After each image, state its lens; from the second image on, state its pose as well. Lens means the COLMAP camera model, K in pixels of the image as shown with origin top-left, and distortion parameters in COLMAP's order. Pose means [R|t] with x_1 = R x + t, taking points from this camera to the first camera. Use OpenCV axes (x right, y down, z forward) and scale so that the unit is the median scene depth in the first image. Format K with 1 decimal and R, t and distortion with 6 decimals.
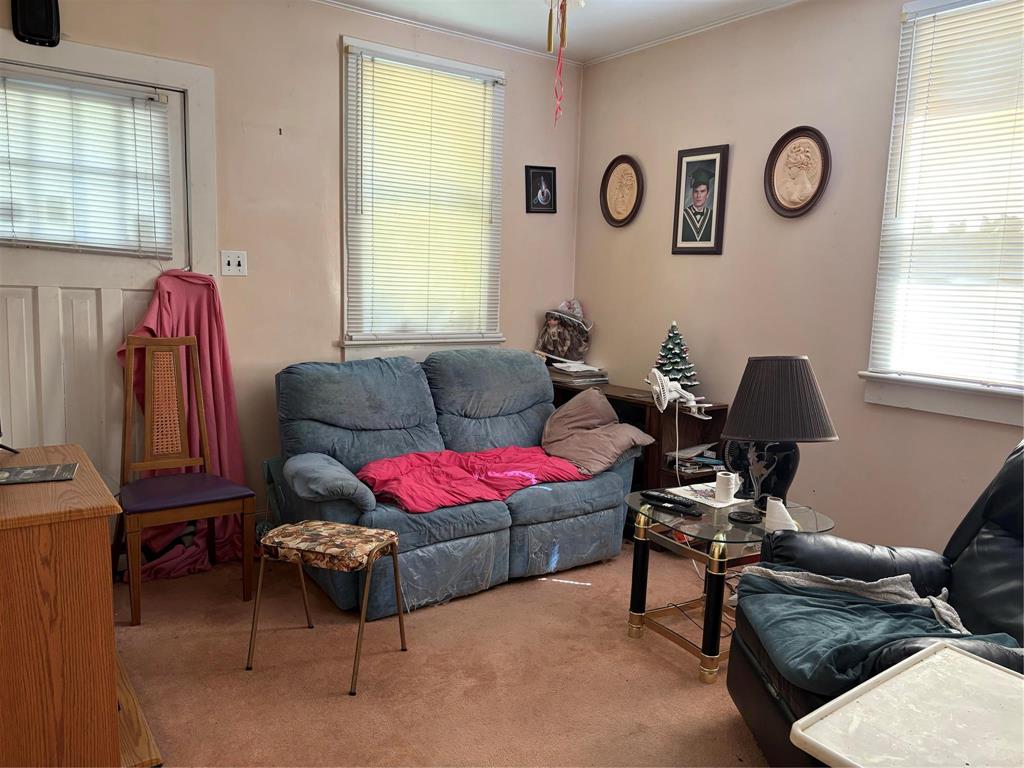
lens RADIAL K [[788.6, 0, 512.0], [0, 788.6, 384.0], [0, 0, 1]] dist [0.051018, -0.048750]
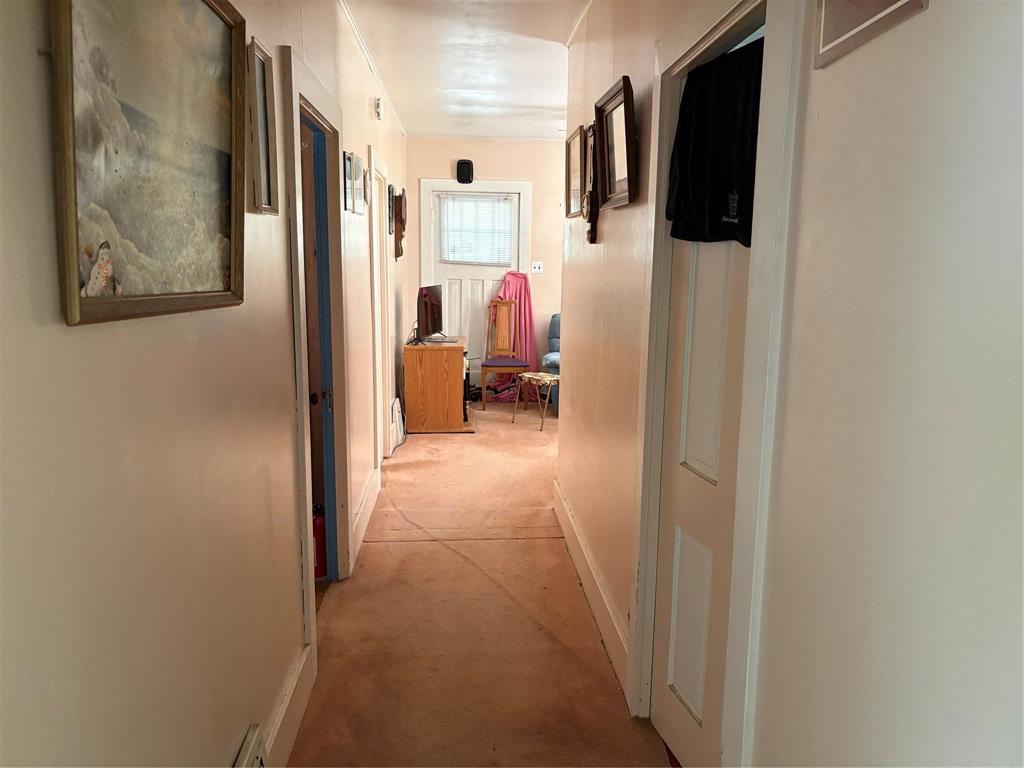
lens RADIAL K [[788.6, 0, 512.0], [0, 788.6, 384.0], [0, 0, 1]] dist [0.051018, -0.048750]
pose [[0.855682, 0.058154, -0.514223, 0.790869], [-0.049388, 0.998307, 0.030716, 0.115354], [0.515139, -0.000887, 0.857106, -0.987045]]
